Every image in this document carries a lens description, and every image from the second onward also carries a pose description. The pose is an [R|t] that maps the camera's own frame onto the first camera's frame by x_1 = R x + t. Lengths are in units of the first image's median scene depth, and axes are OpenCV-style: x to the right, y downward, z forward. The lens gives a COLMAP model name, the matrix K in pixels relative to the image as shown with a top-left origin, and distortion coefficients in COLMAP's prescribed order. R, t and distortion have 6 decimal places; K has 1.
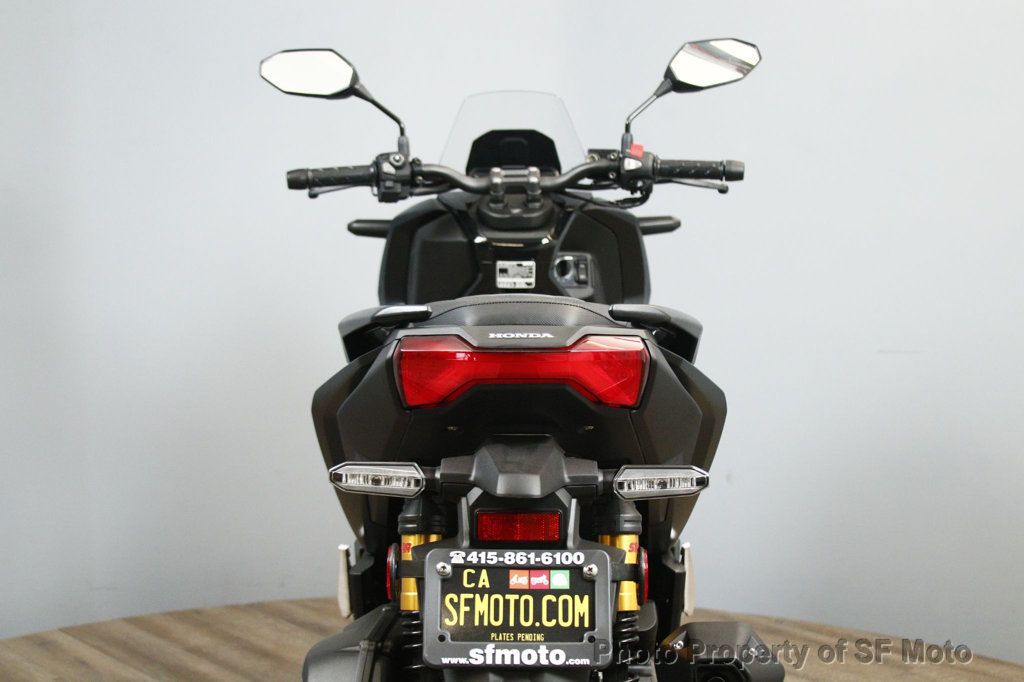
lens RADIAL K [[1569.7, 0, 512.0], [0, 1569.7, 341.0], [0, 0, 1]] dist [-0.070588, -0.025447]
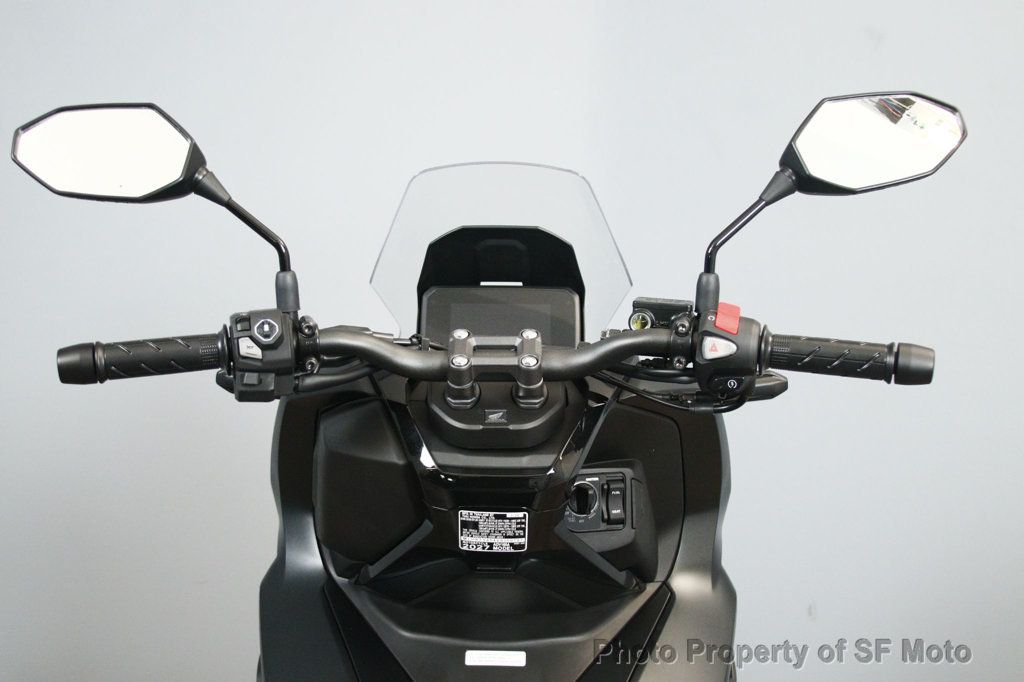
lens RADIAL K [[1429.8, 0, 512.0], [0, 1429.8, 341.0], [0, 0, 1]] dist [-0.103904, -0.002679]
pose [[0.999663, 0.020672, -0.015682, 0.015242], [-0.018966, 0.994596, 0.102071, -0.158422], [0.017707, -0.101739, 0.994654, 0.519307]]
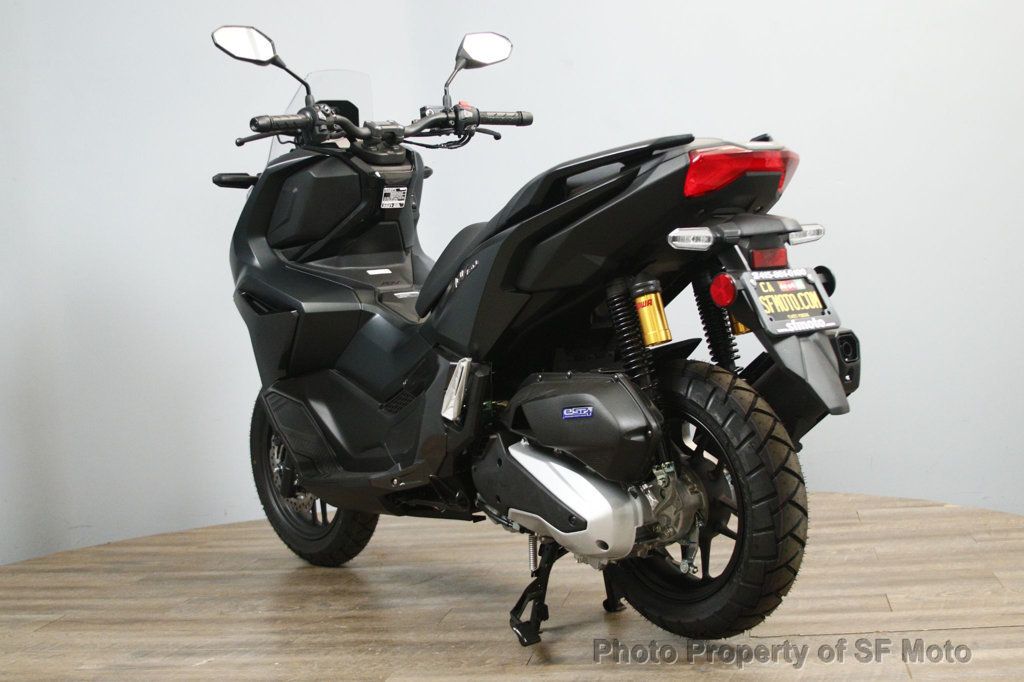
lens RADIAL K [[1429.8, 0, 512.0], [0, 1429.8, 341.0], [0, 0, 1]] dist [-0.103904, -0.002679]
pose [[0.782910, -0.092668, 0.615194, -0.682832], [0.135188, 0.990557, -0.022834, 0.120854], [-0.607269, 0.101044, 0.788045, -0.009427]]
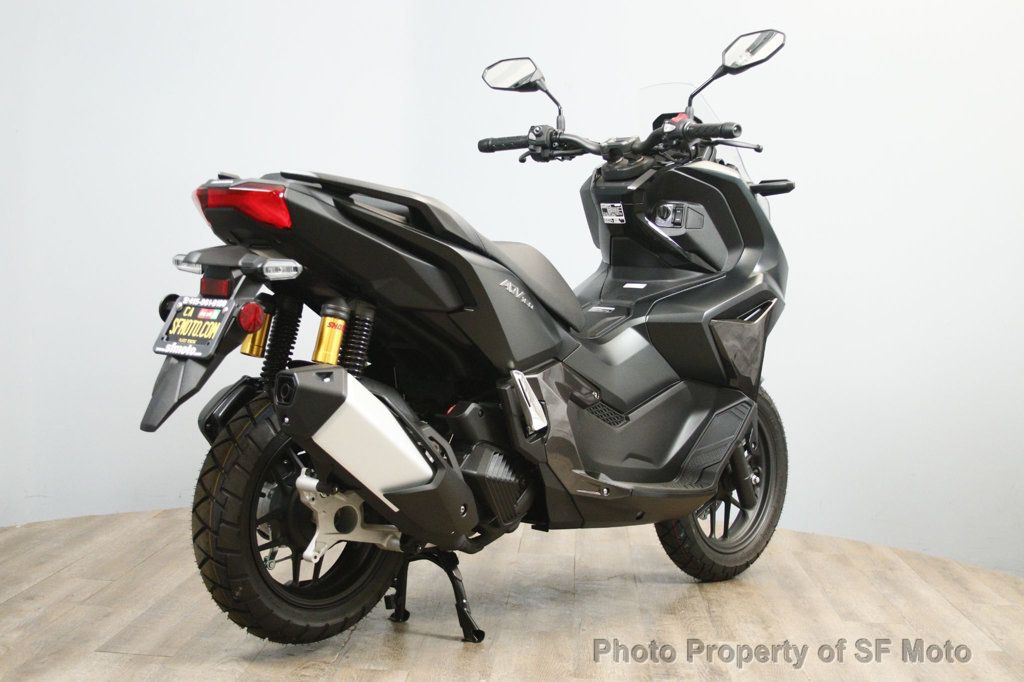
lens RADIAL K [[1569.7, 0, 512.0], [0, 1569.7, 341.0], [0, 0, 1]] dist [-0.070588, -0.025447]
pose [[0.722505, 0.057664, -0.688957, 0.887884], [-0.105415, 0.994052, -0.027348, 0.114937], [0.683282, 0.092385, 0.724286, -0.036919]]
